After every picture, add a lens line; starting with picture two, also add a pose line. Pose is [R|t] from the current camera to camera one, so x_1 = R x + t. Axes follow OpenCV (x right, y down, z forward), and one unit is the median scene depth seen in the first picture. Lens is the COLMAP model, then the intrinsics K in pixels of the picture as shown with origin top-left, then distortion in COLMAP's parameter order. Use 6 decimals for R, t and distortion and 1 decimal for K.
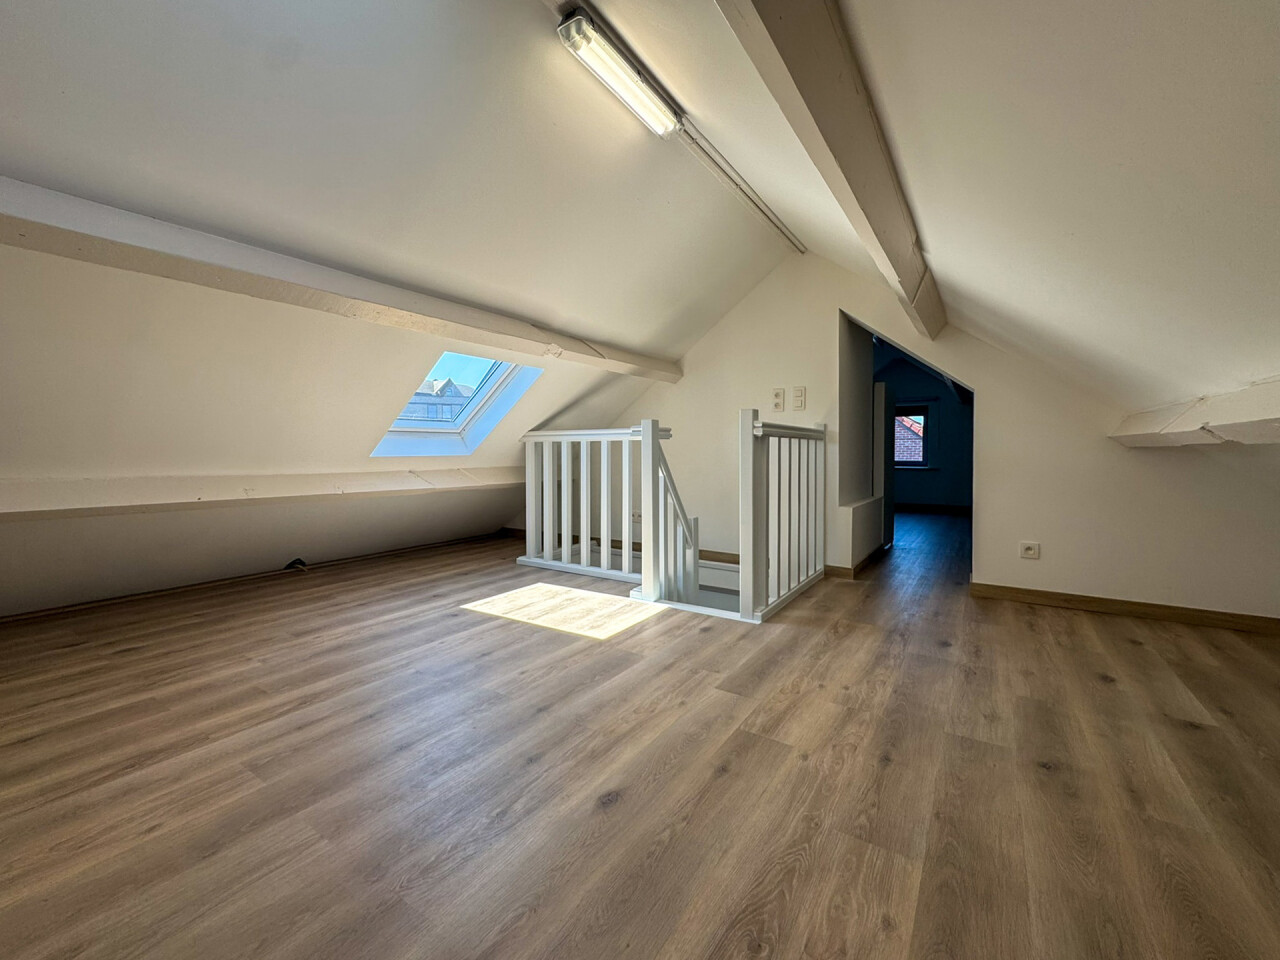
lens RADIAL K [[542.3, 0, 640.0], [0, 542.3, 480.0], [0, 0, 1]] dist [0.000885, 0.000113]
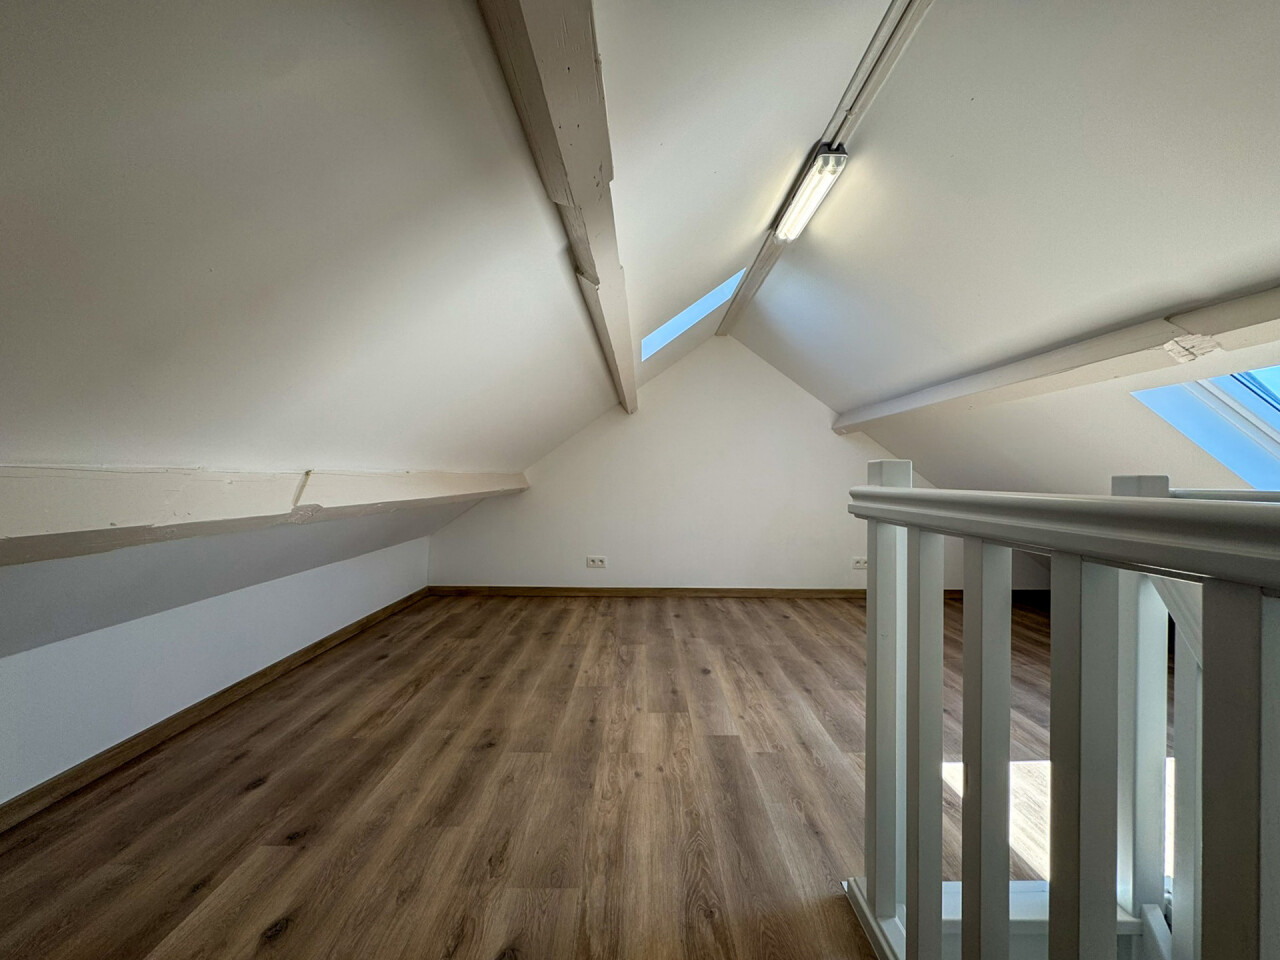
lens RADIAL K [[542.3, 0, 640.0], [0, 542.3, 480.0], [0, 0, 1]] dist [0.000885, 0.000113]
pose [[-0.844099, 0.000245, -0.536188, 1.014903], [-0.031319, 0.998270, 0.049761, -0.203986], [0.535272, 0.058797, -0.842631, 2.030586]]
